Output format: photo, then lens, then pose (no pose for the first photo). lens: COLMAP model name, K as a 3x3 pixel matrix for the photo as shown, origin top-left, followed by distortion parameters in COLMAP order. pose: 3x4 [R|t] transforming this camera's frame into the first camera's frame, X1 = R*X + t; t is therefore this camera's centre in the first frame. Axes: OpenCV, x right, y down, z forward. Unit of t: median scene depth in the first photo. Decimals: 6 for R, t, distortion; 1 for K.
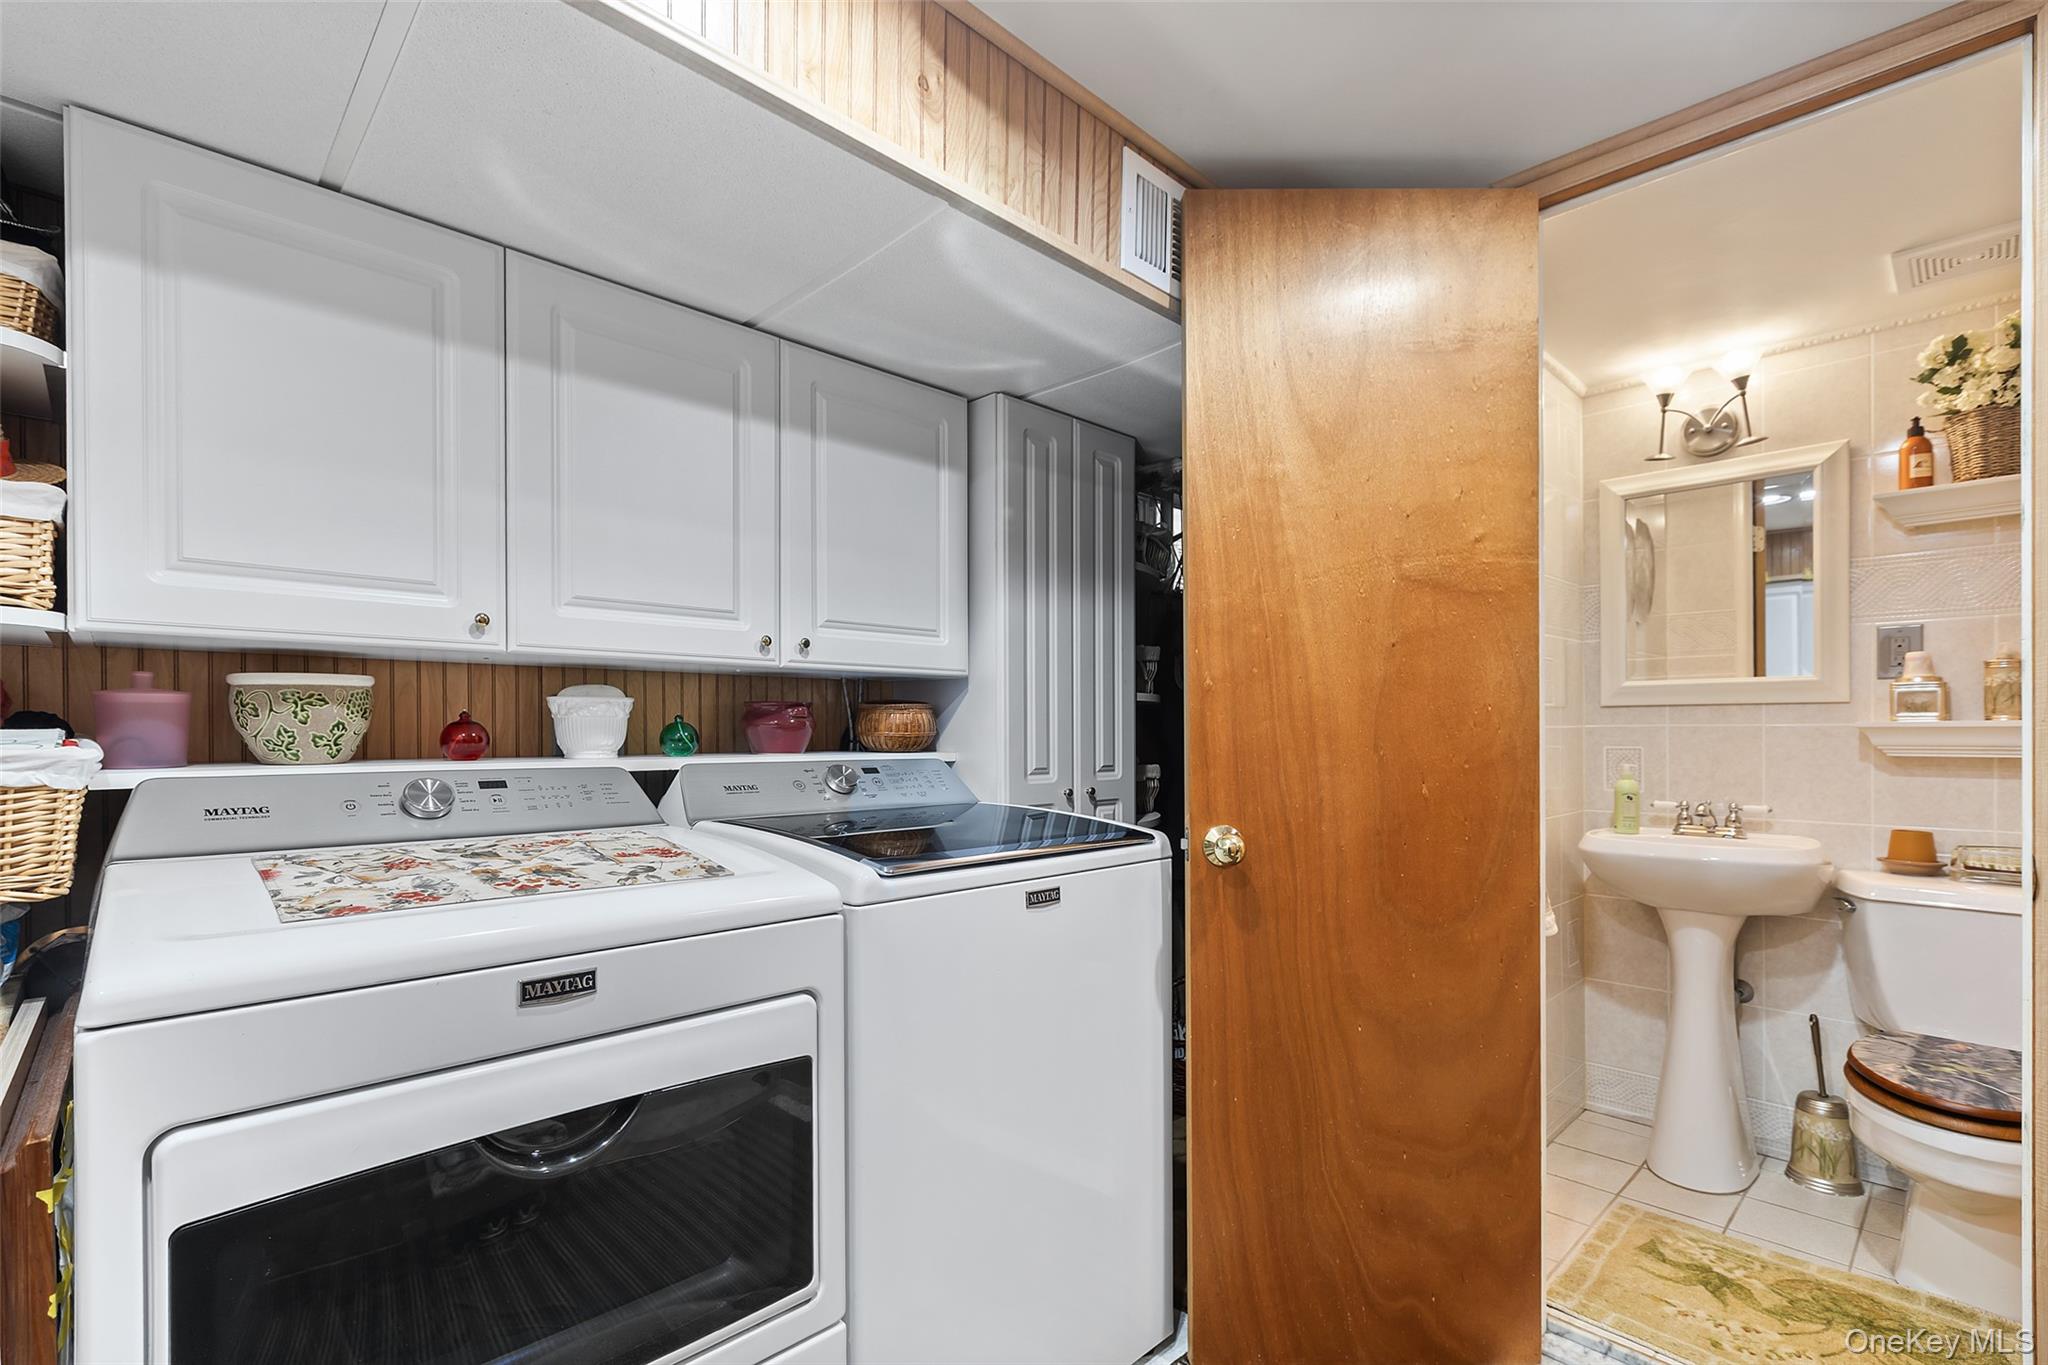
lens RADIAL K [[945.7, 0, 1020.2], [0, 945.7, 766.2], [0, 0, 1]] dist [-0.000595, -0.000110]
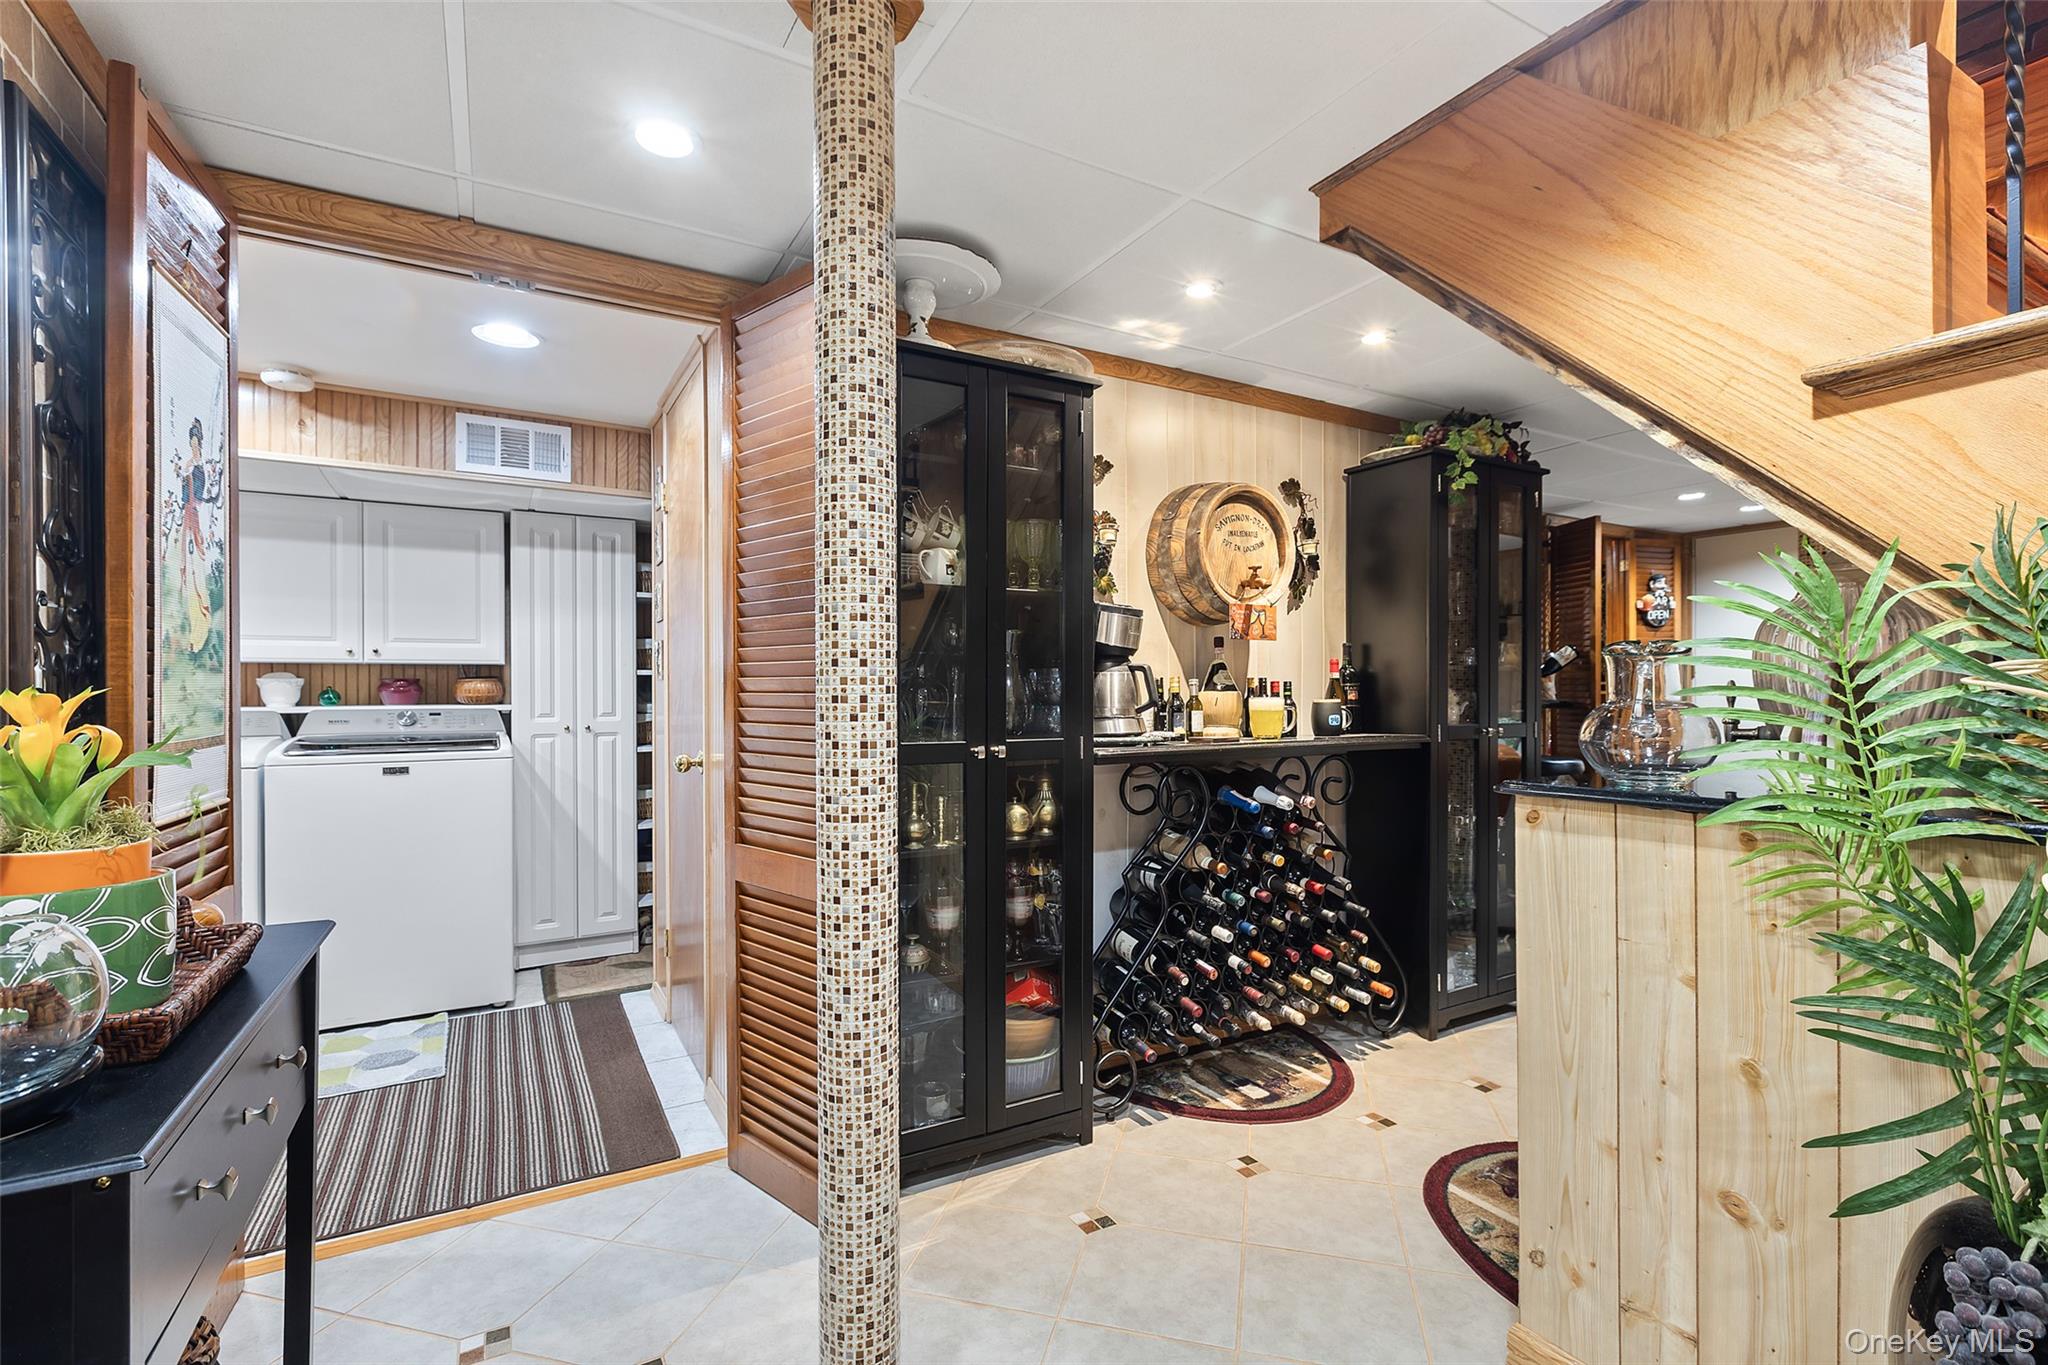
lens RADIAL K [[919.2, 0, 1022.4], [0, 919.2, 724.3], [0, 0, 1]] dist [0.001022, 0.000074]
pose [[0.968878, 0.006559, -0.247452, 1.852830], [-0.006109, 0.999978, 0.002586, 0.016873], [0.247463, -0.000994, 0.968897, -0.659390]]
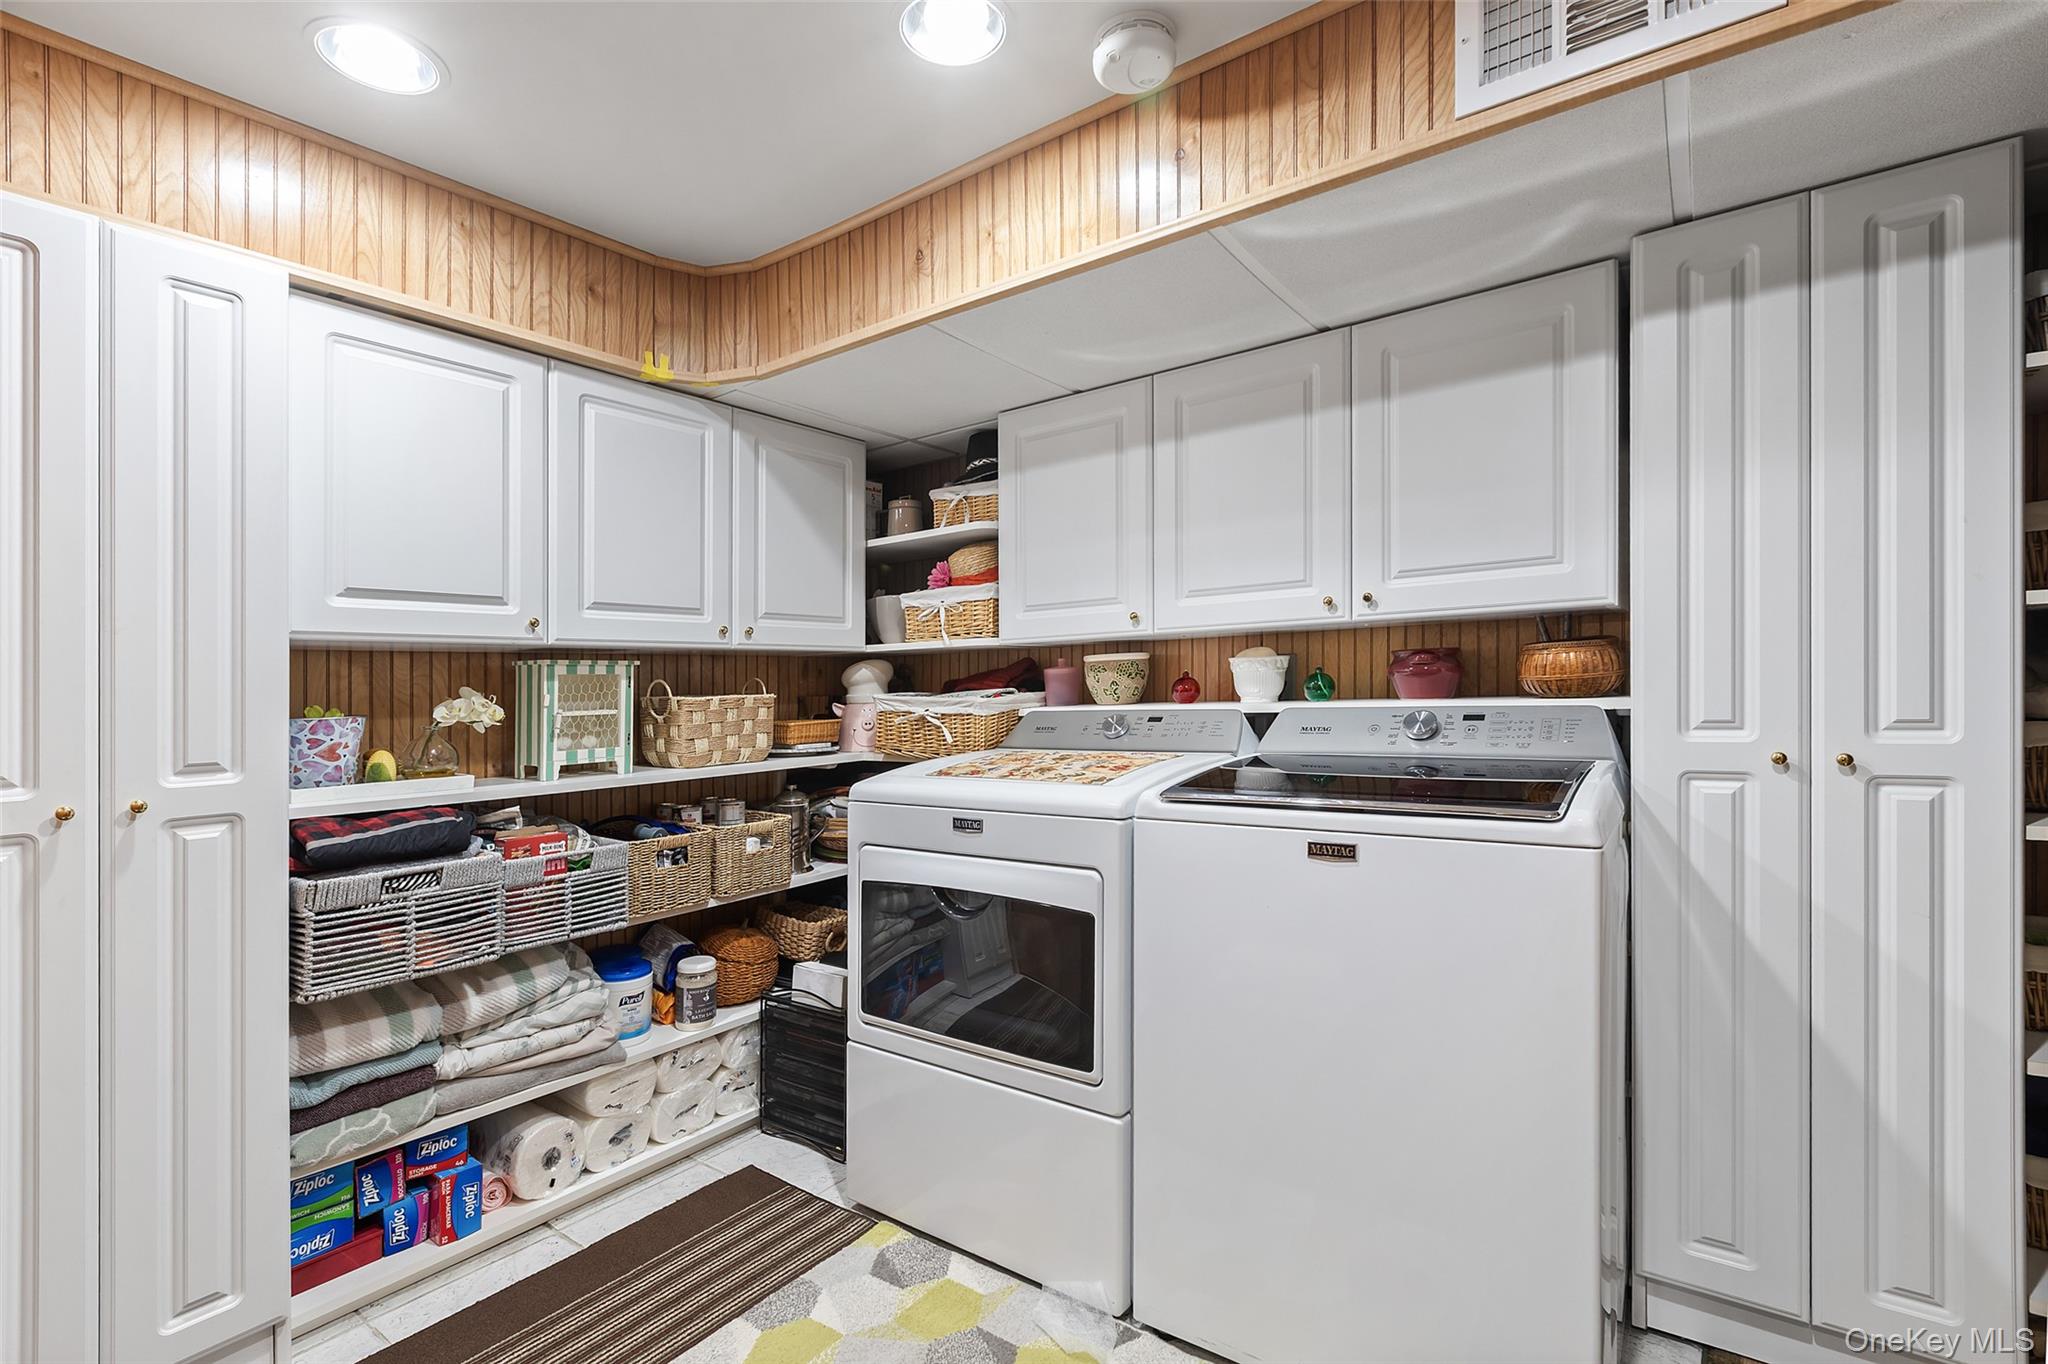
lens RADIAL K [[938.7, 0, 1023.3], [0, 938.7, 699.0], [0, 0, 1]] dist [-0.000663, -0.000799]
pose [[0.158866, 0.007495, -0.987272, 0.884389], [-0.005864, 0.999961, 0.006648, -0.021728], [0.987283, 0.004733, 0.158904, 0.508142]]
